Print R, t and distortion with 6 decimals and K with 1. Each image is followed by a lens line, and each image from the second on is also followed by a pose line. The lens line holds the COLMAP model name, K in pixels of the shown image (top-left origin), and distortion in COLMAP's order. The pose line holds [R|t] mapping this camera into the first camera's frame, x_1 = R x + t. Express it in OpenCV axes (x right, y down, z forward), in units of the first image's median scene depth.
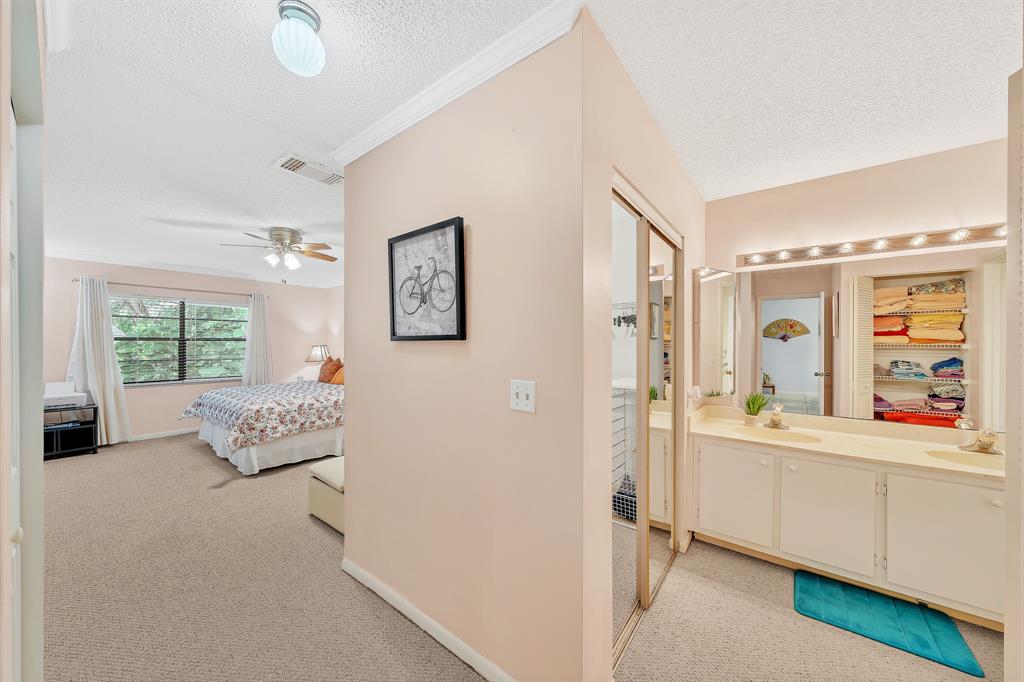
lens RADIAL K [[355.9, 0, 512.8], [0, 355.9, 344.1], [0, 0, 1]] dist [-0.002977, -0.000091]
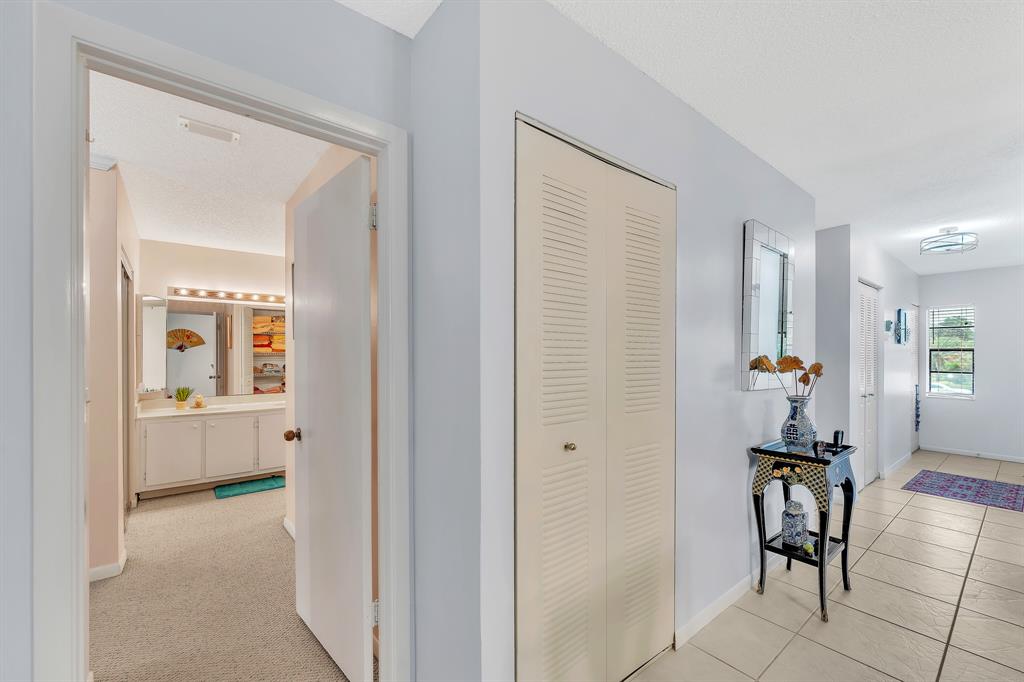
lens RADIAL K [[423.8, 0, 522.9], [0, 423.8, 354.9], [0, 0, 1]] dist [-0.001263, -0.000065]
pose [[0.212651, -0.002309, 0.977125, -0.672269], [0.004807, 0.999988, 0.001317, 0.016137], [-0.977116, 0.004417, 0.212660, -0.677605]]
